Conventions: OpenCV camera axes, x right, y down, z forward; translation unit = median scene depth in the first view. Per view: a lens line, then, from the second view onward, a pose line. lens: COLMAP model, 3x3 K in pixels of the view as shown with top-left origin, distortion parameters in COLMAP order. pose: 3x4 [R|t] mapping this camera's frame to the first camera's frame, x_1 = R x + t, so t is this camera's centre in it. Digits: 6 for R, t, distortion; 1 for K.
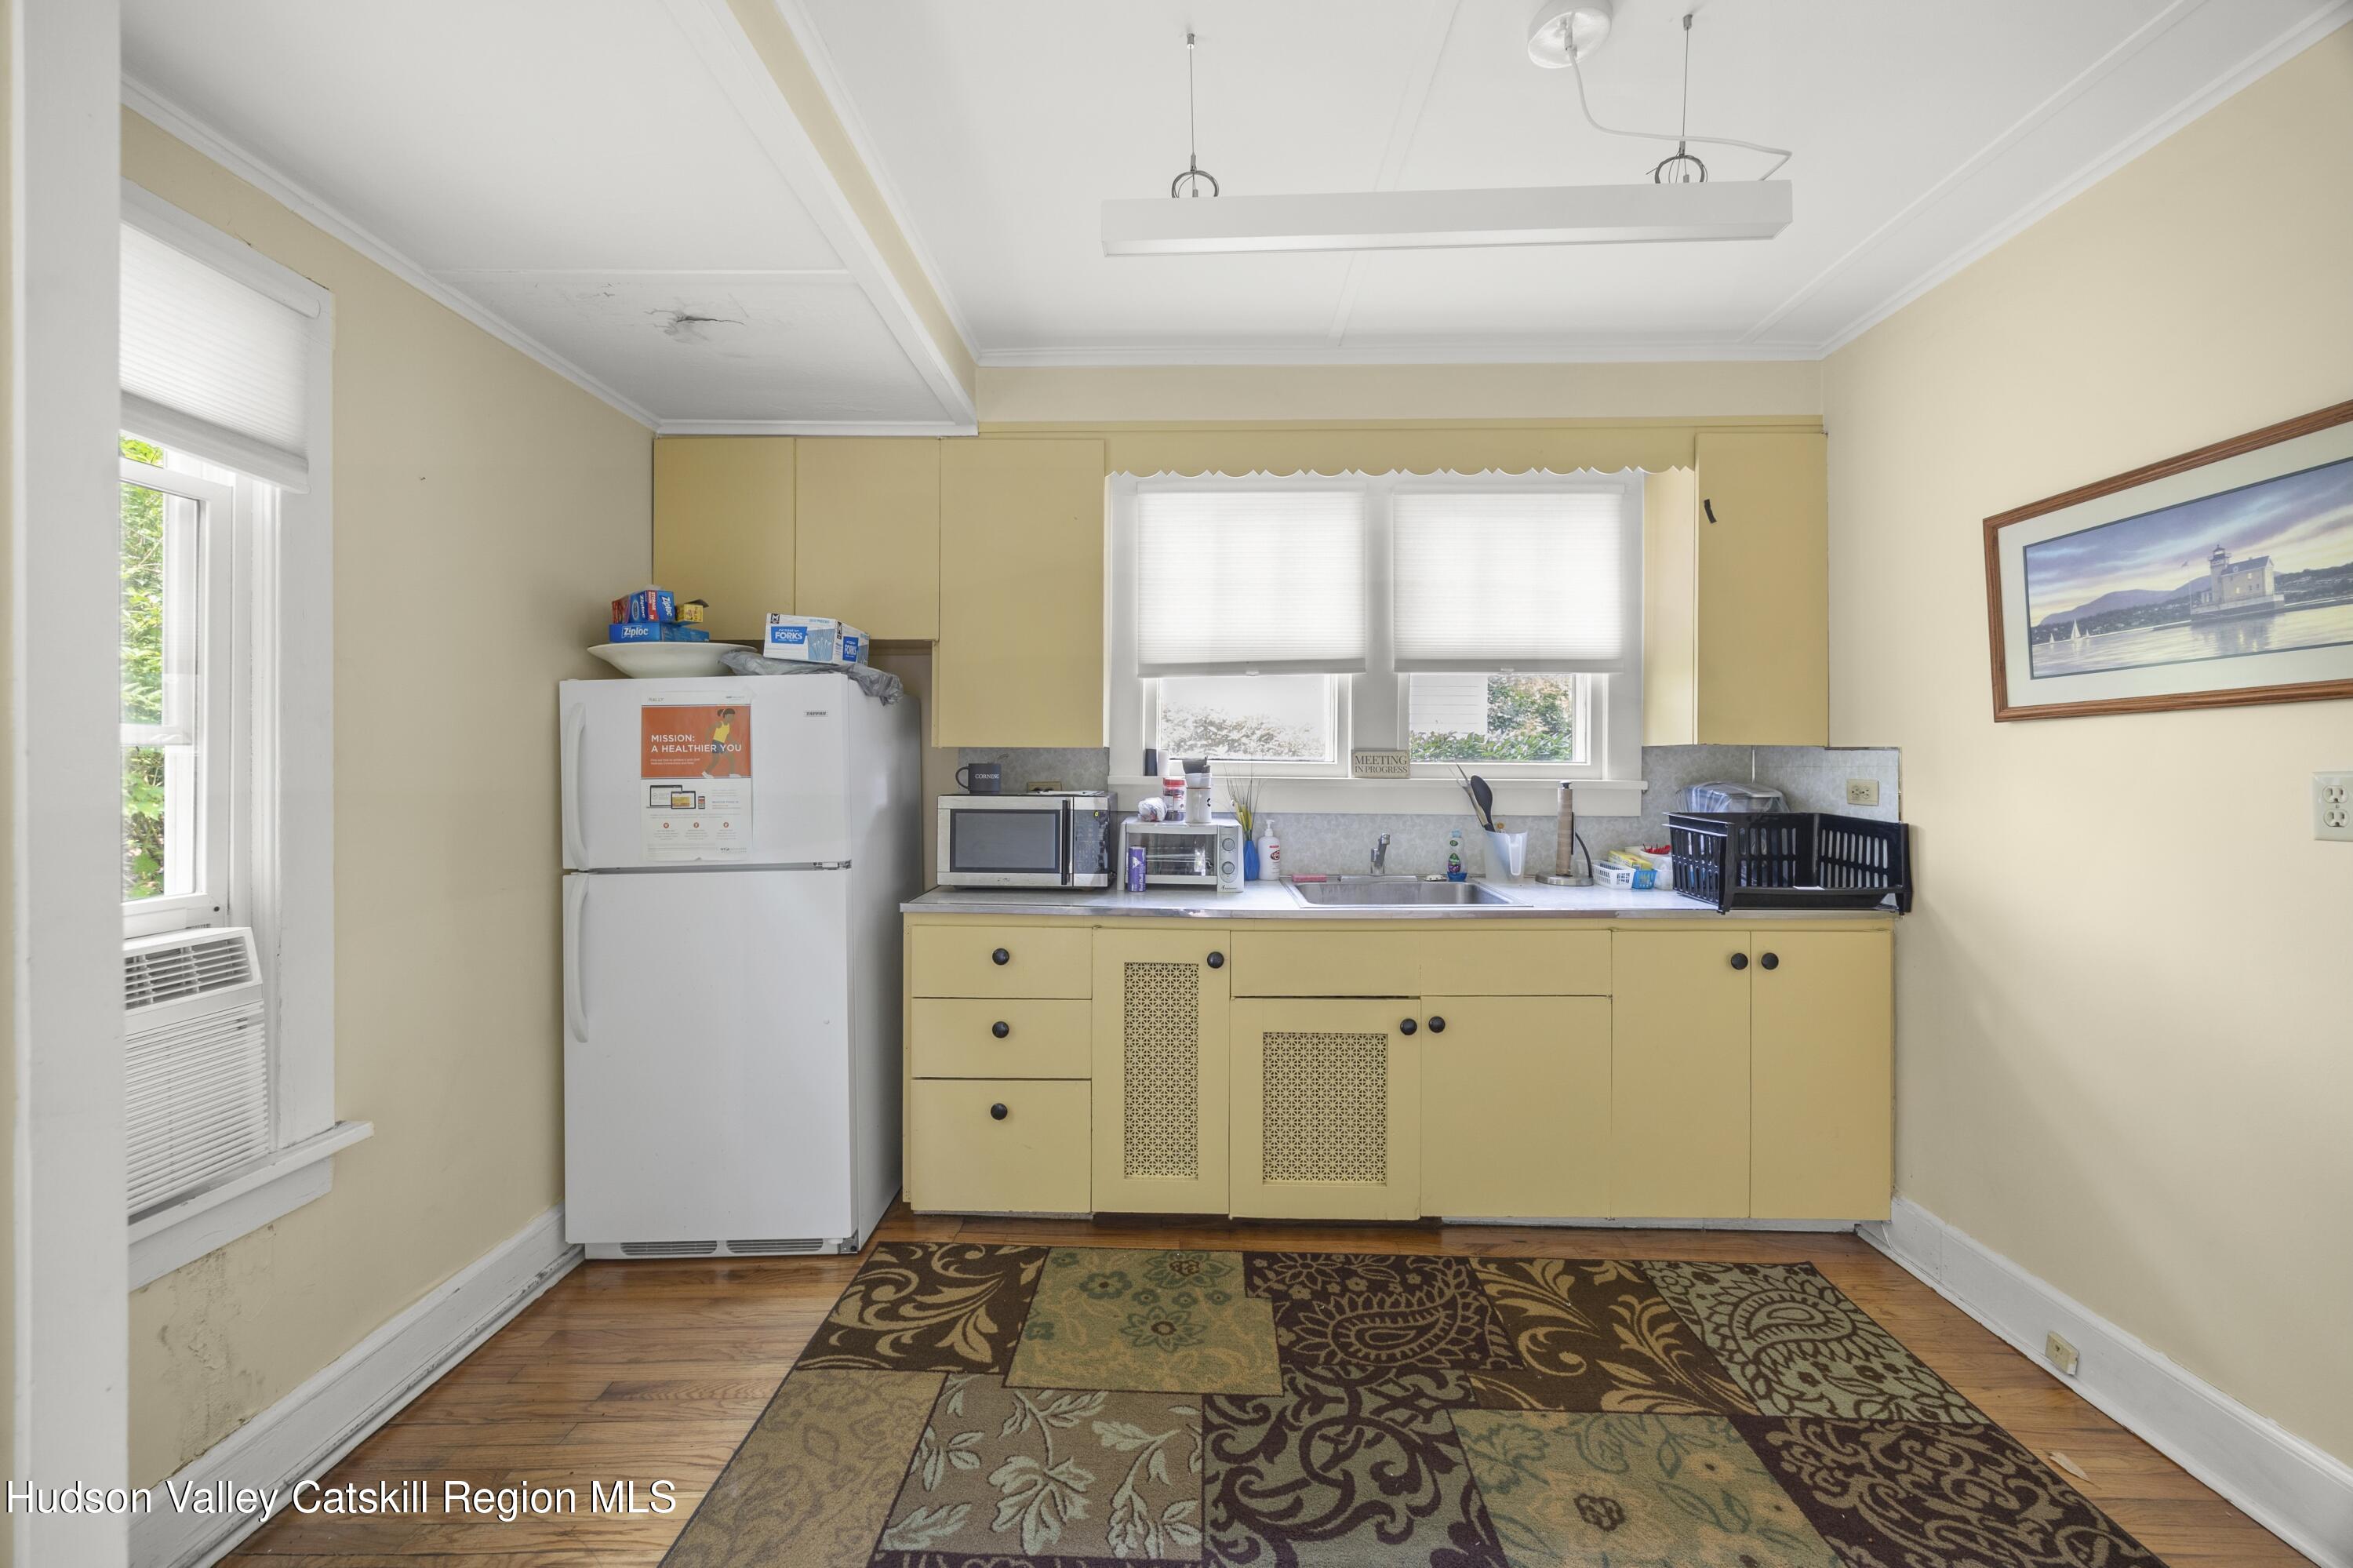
lens RADIAL K [[898.2, 0, 1176.8], [0, 898.2, 768.3], [0, 0, 1]] dist [-0.006411, 0.000011]
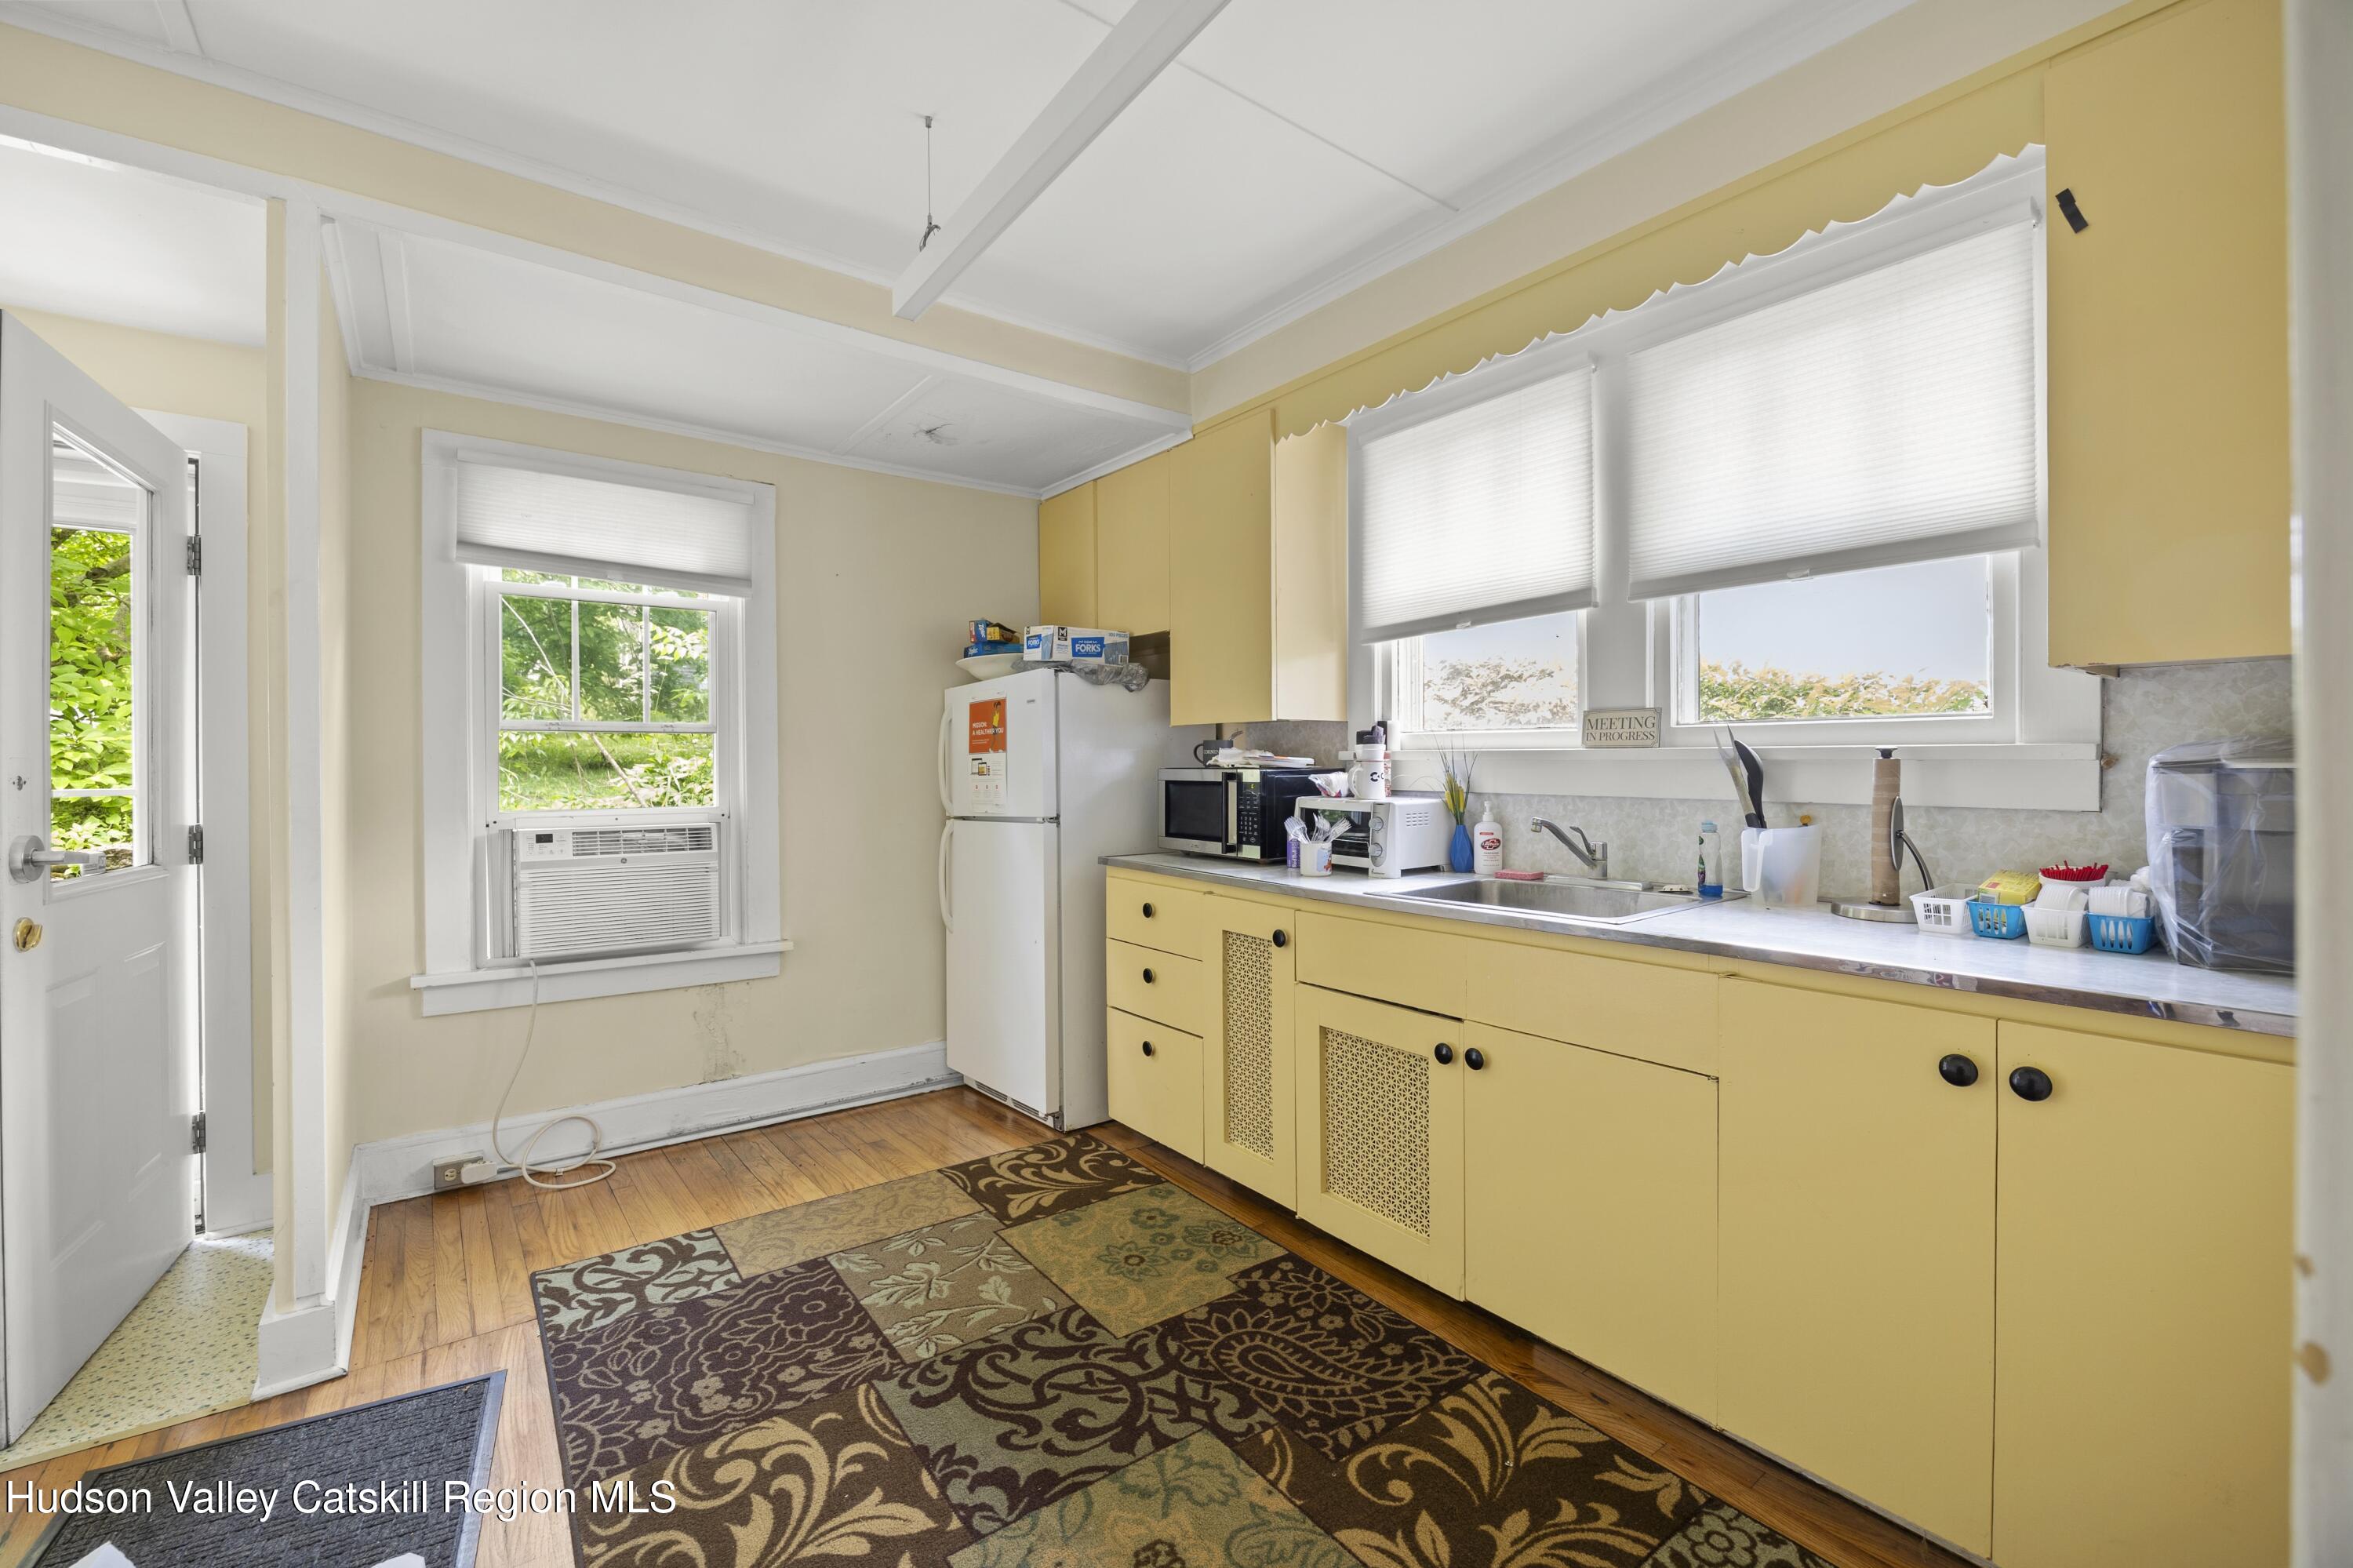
lens RADIAL K [[982.6, 0, 1176.5], [0, 982.6, 784.0], [0, 0, 1]] dist [-0.017146, 0.000176]
pose [[0.616571, 0.009531, -0.787242, 0.838657], [0.000702, 0.999920, 0.012656, 0.039833], [0.787299, -0.008355, 0.616515, 0.295630]]
